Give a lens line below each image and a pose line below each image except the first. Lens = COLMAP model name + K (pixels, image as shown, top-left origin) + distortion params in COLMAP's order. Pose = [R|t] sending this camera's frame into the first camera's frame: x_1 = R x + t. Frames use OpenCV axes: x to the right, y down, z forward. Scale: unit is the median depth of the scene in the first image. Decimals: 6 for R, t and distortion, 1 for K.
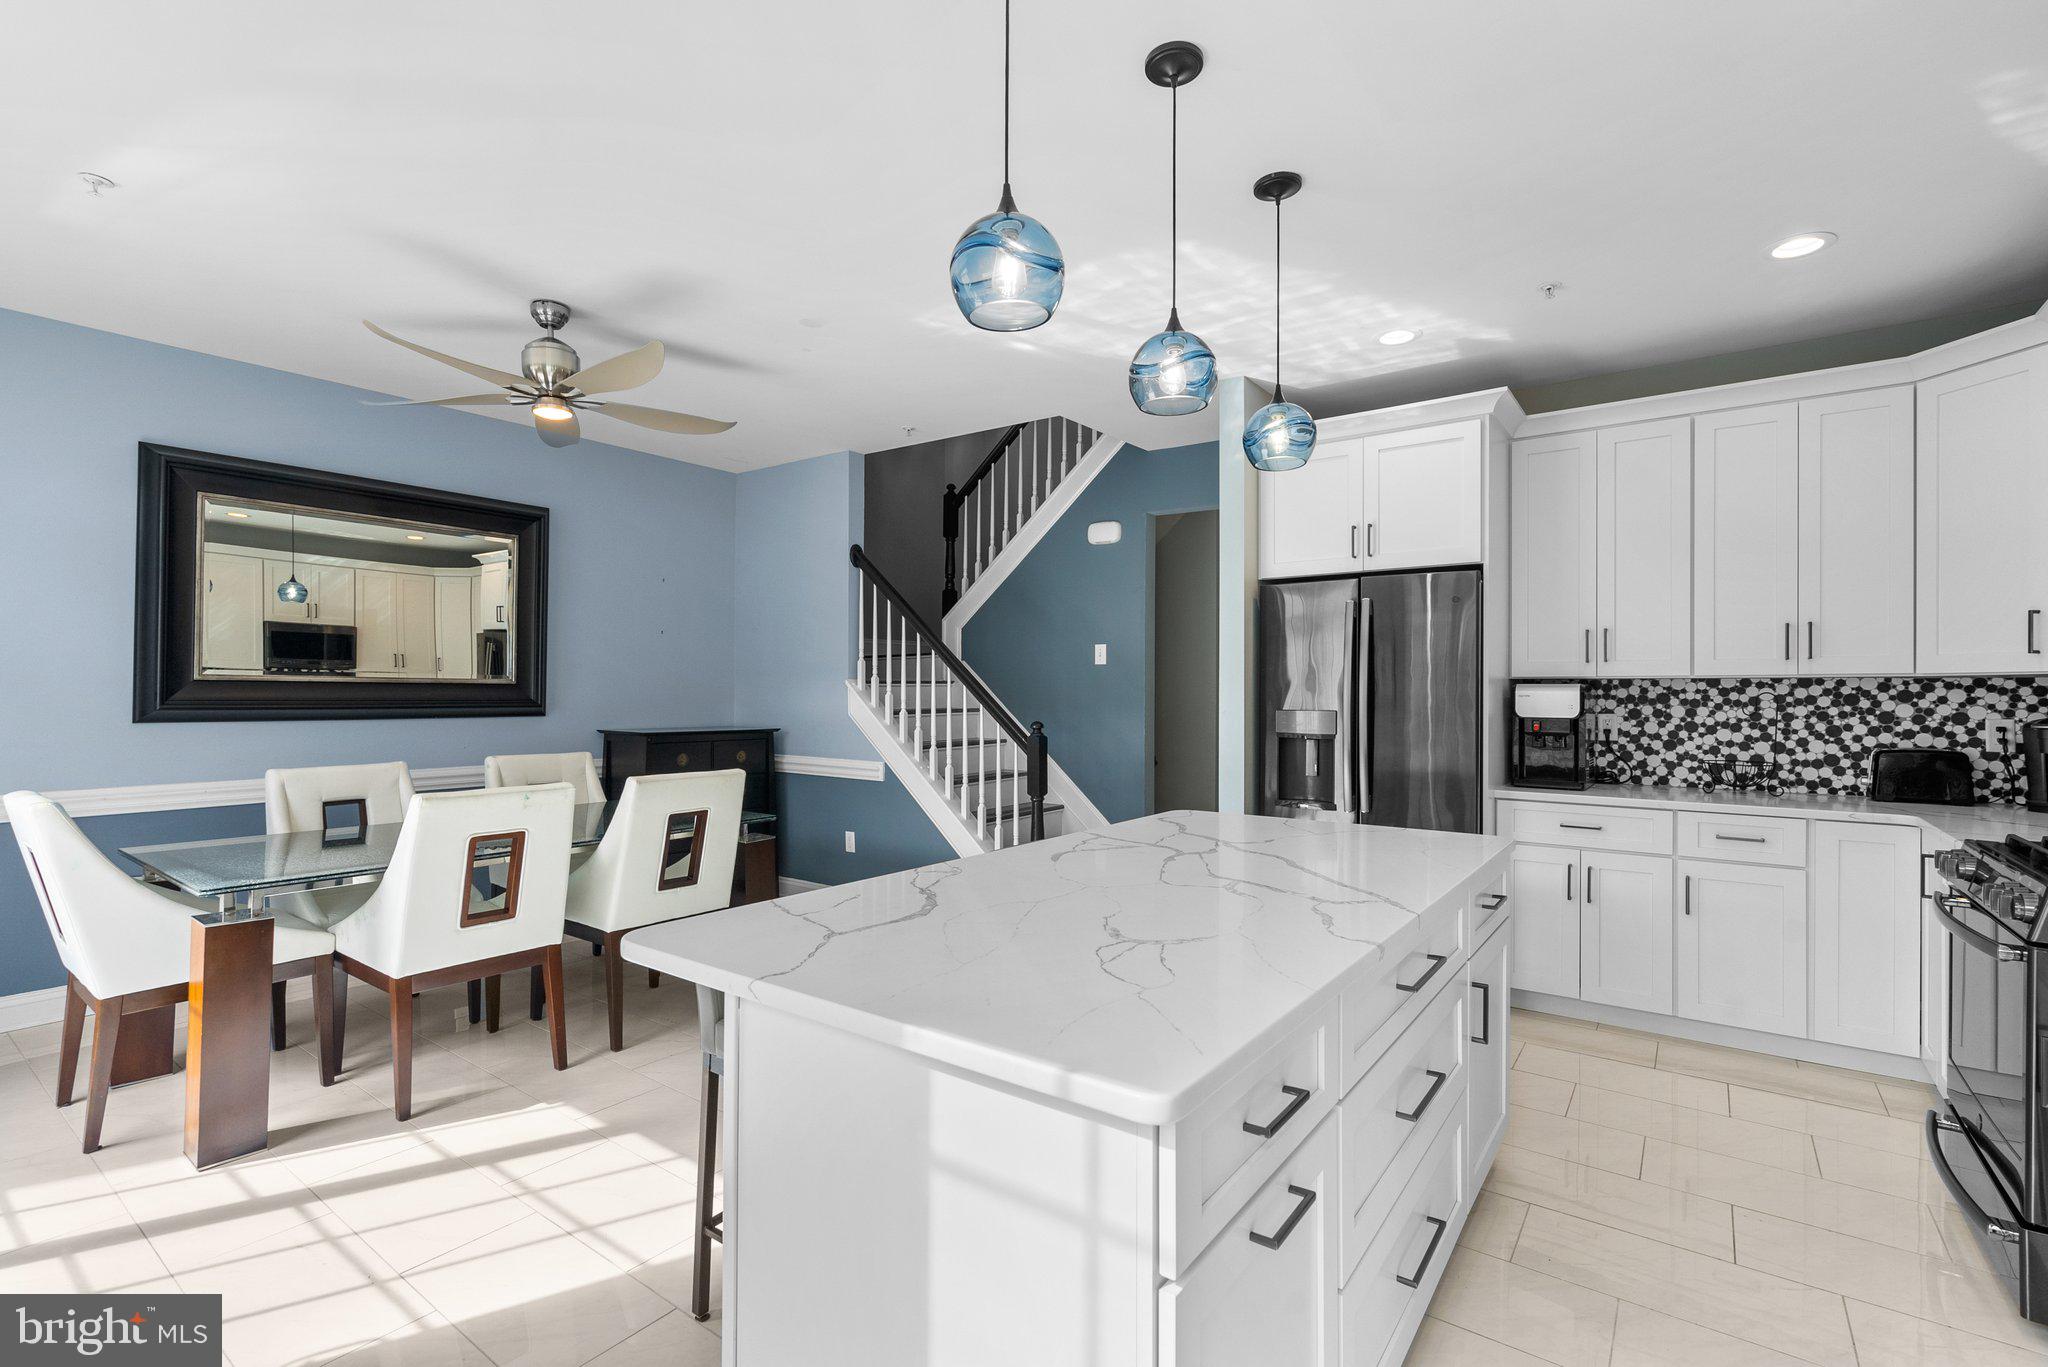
lens RADIAL K [[926.2, 0, 1029.0], [0, 926.2, 696.1], [0, 0, 1]] dist [-0.001581, 0.000680]
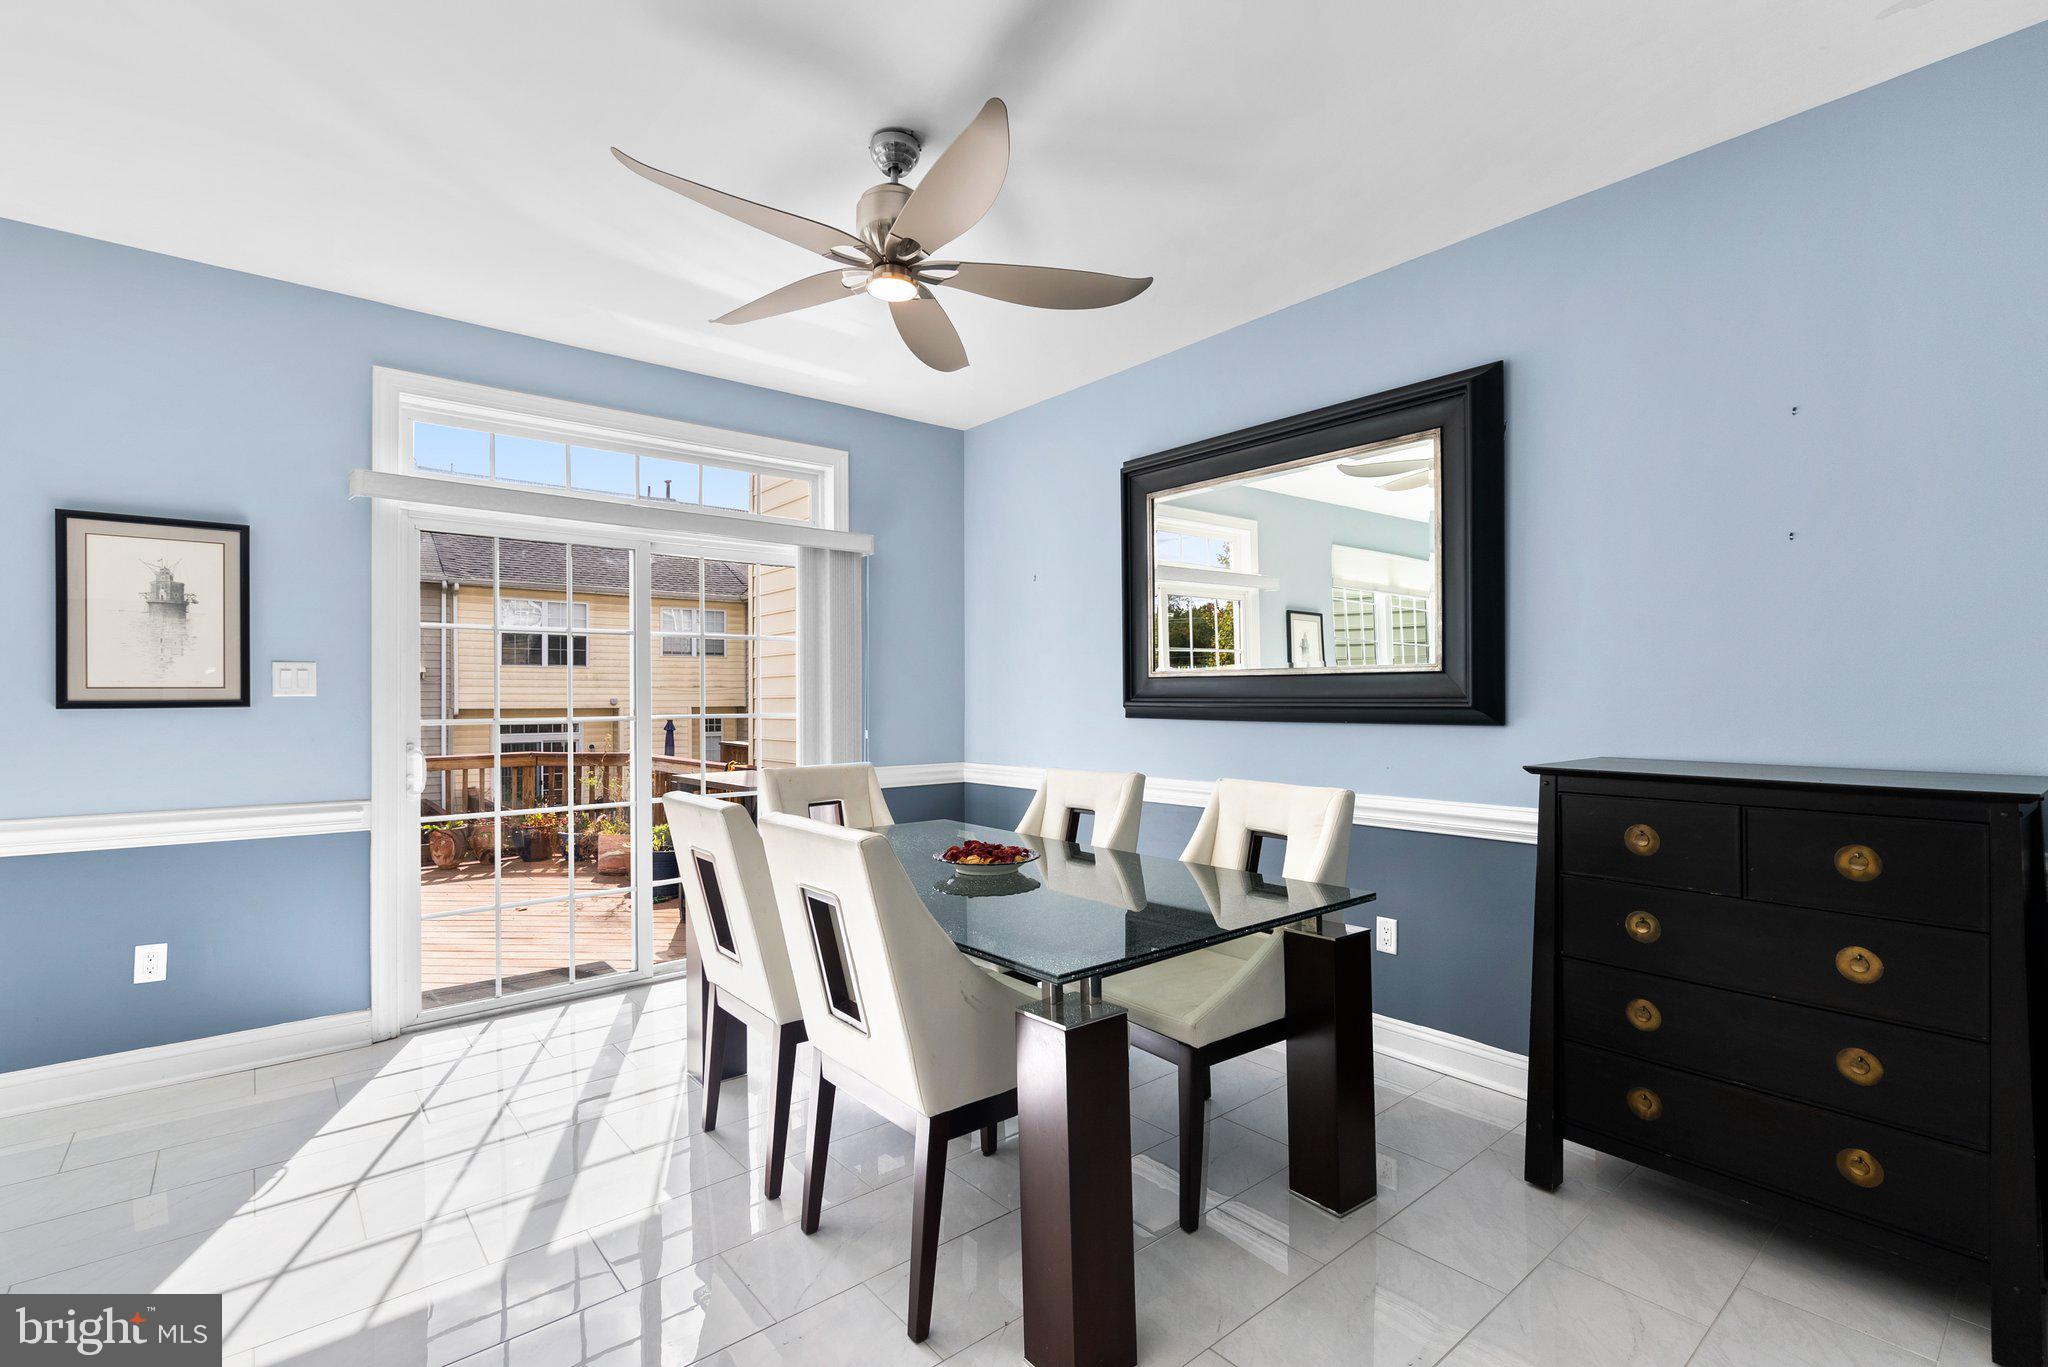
lens RADIAL K [[926.2, 0, 1029.0], [0, 926.2, 696.1], [0, 0, 1]] dist [-0.001581, 0.000680]
pose [[-0.240170, -0.003901, -0.970723, 0.034632], [0.005067, 0.999973, -0.005273, 0.001659], [0.970718, -0.006185, -0.240144, 0.282635]]
